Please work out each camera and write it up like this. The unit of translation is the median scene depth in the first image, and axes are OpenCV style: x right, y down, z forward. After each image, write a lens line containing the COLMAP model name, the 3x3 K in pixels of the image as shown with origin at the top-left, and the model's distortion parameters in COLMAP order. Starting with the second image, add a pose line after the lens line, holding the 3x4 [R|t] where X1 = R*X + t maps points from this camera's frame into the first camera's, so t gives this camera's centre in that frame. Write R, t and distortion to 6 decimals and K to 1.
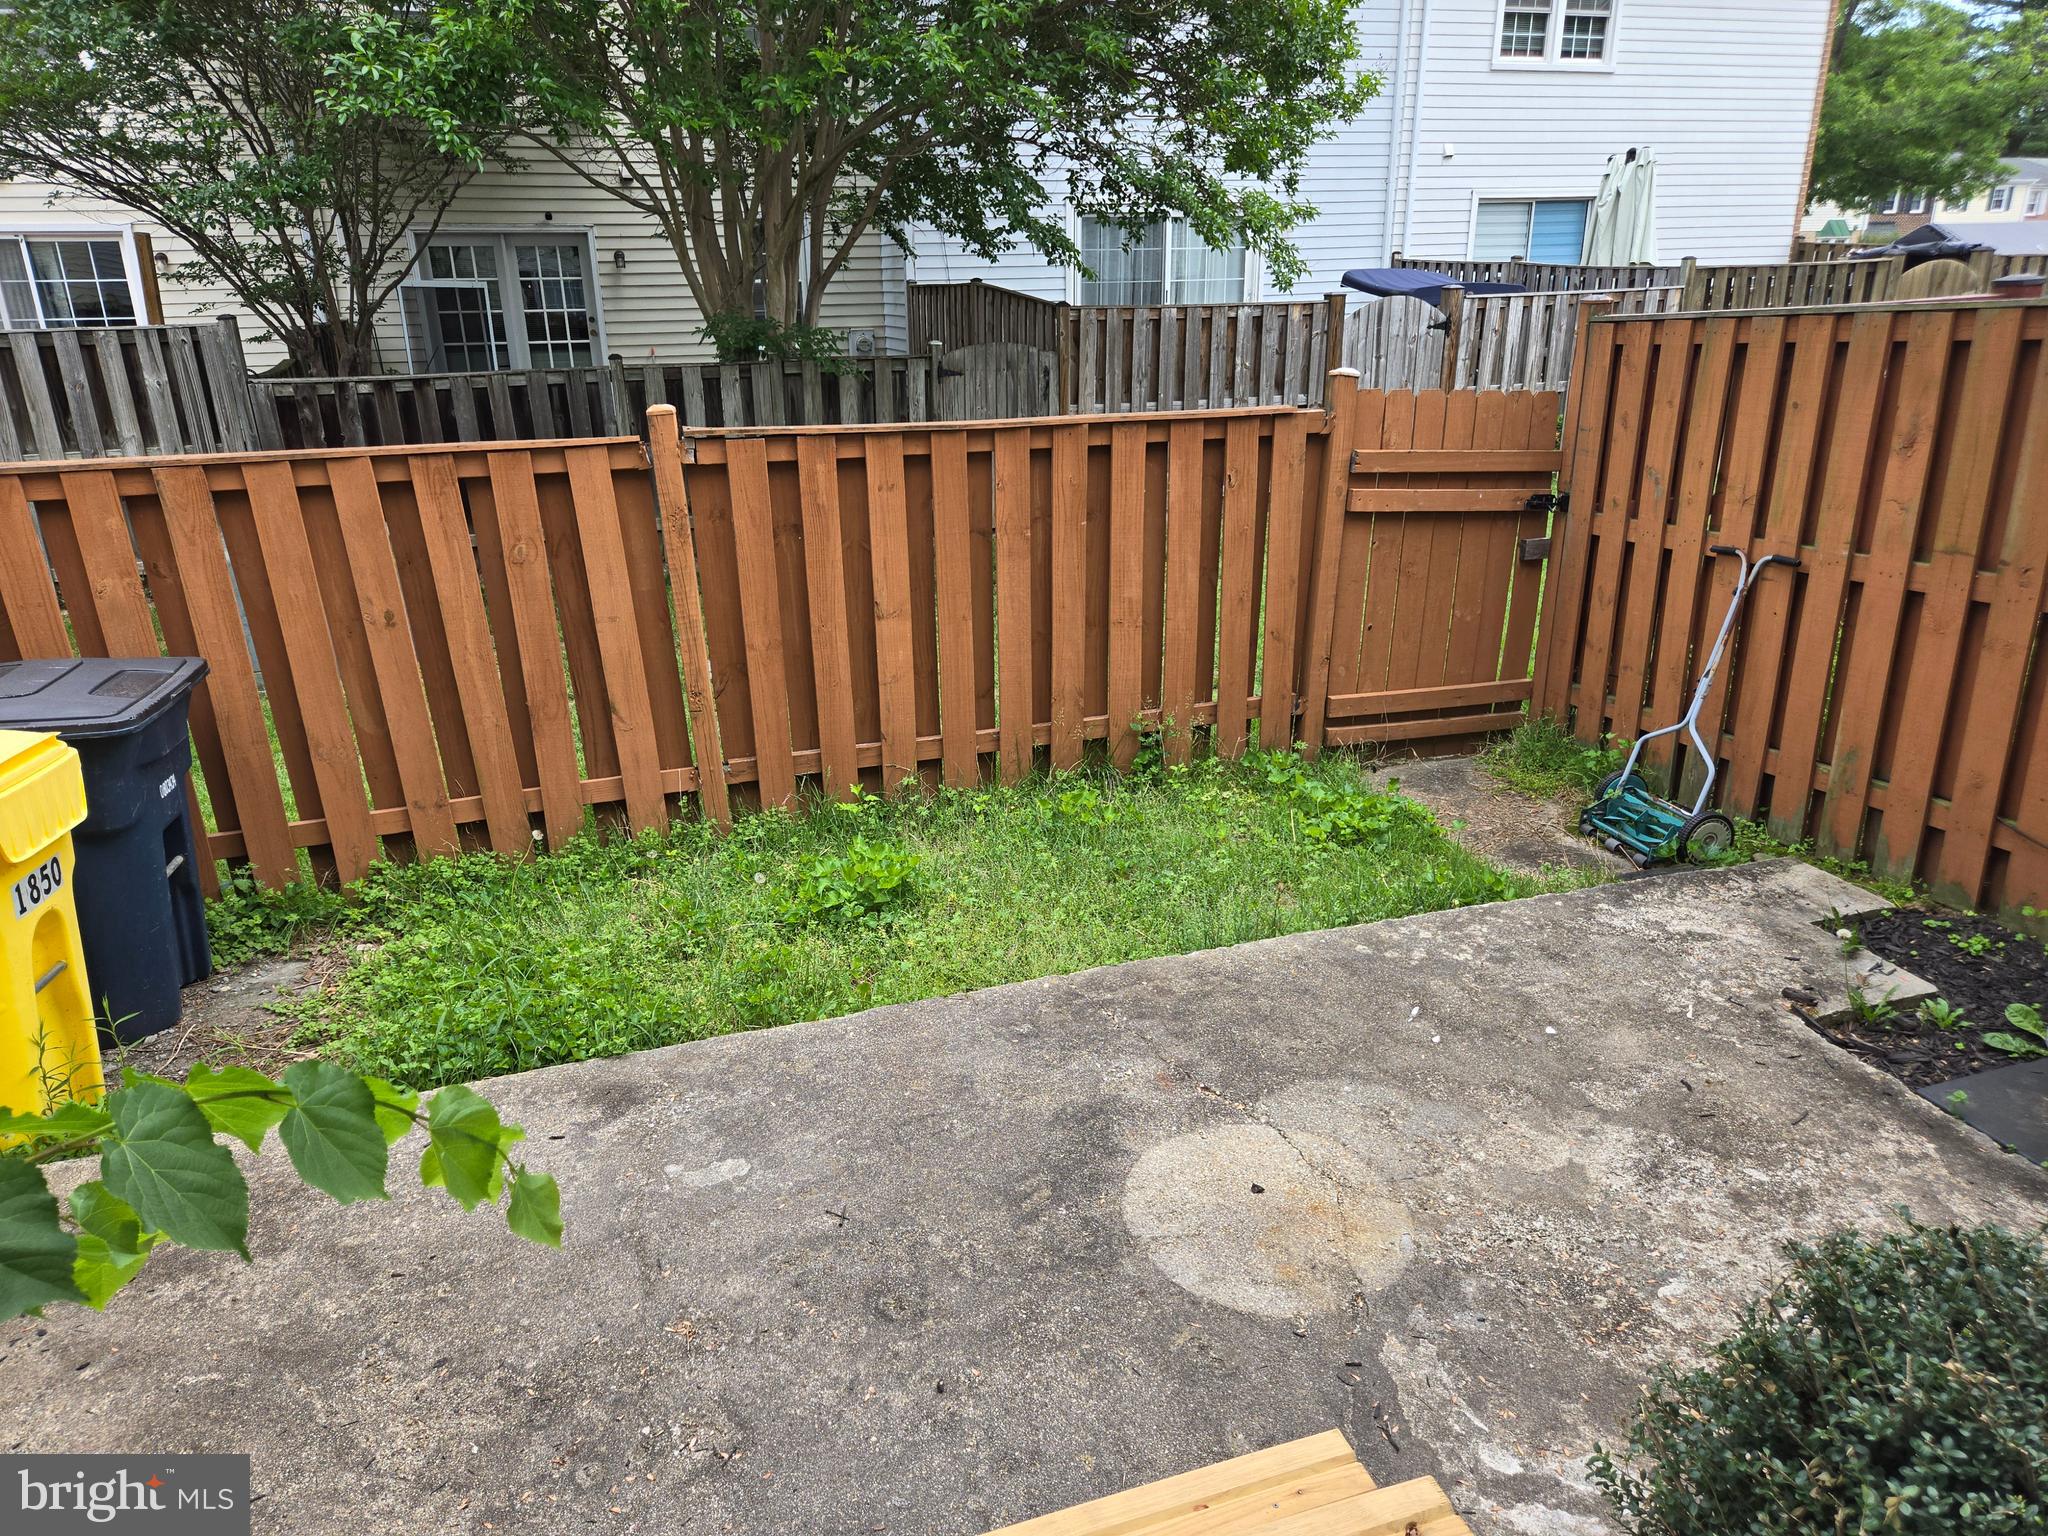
lens RADIAL K [[1372.8, 0, 1021.6], [0, 1372.8, 781.8], [0, 0, 1]] dist [0.063025, -0.040827]
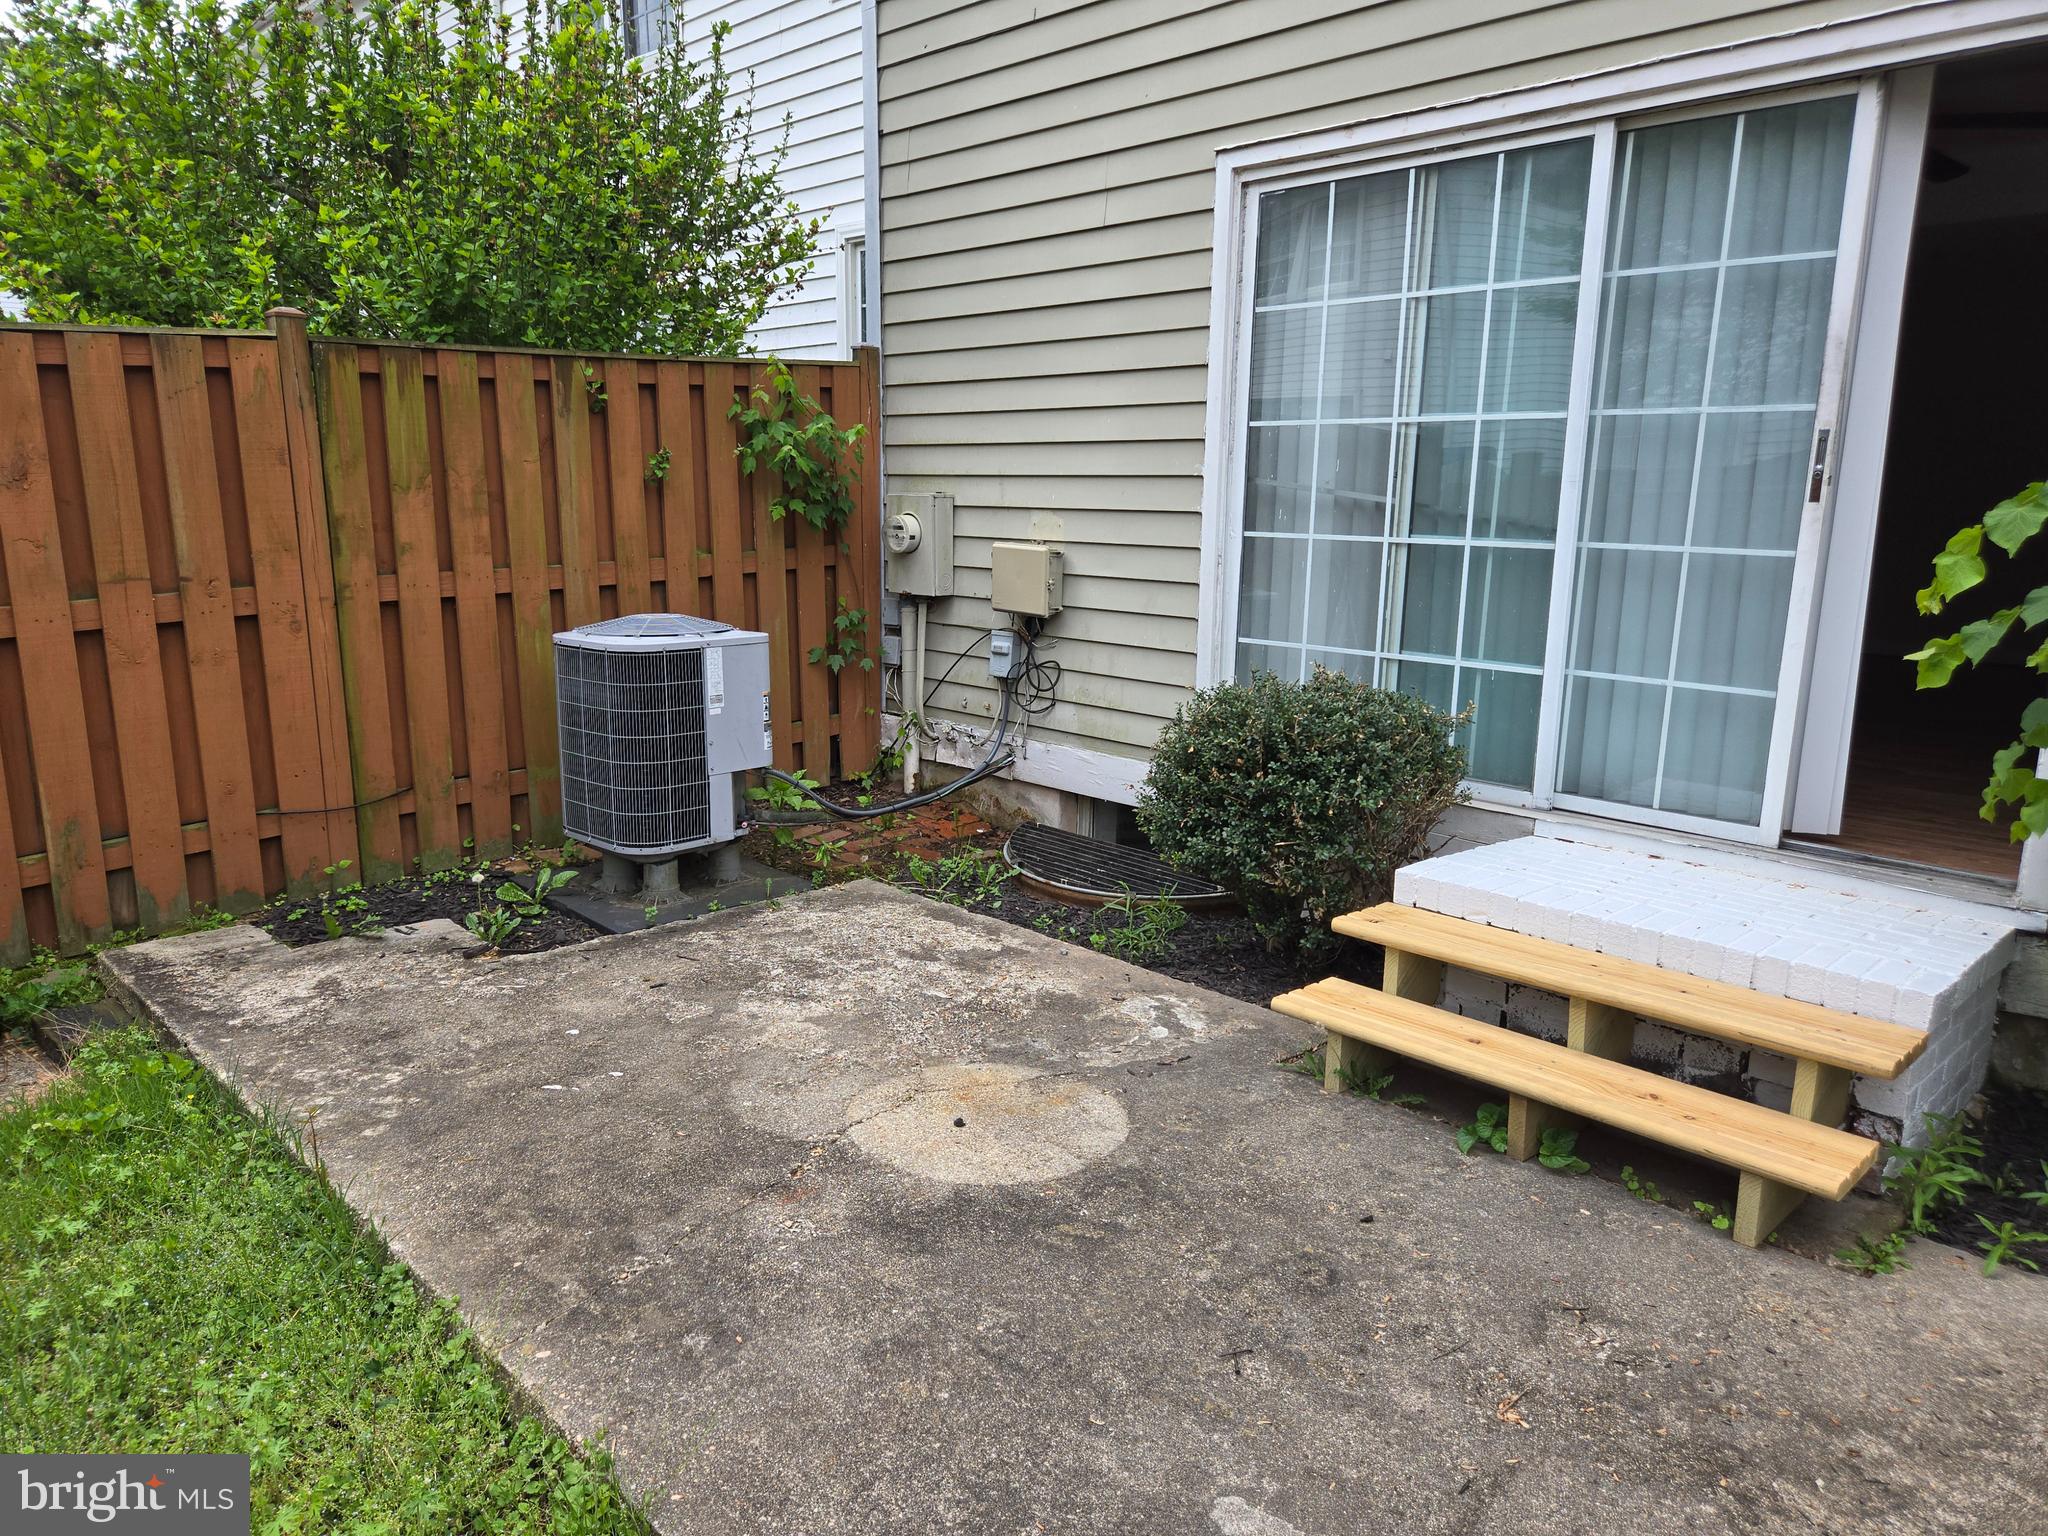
lens RADIAL K [[1372.8, 0, 1020.9], [0, 1372.8, 763.1], [0, 0, 1]] dist [0.063025, -0.040827]
pose [[-0.452402, -0.164202, 0.876567, -0.580957], [0.309204, 0.893055, 0.326873, -0.208083], [-0.836496, 0.418916, -0.353248, 1.058998]]
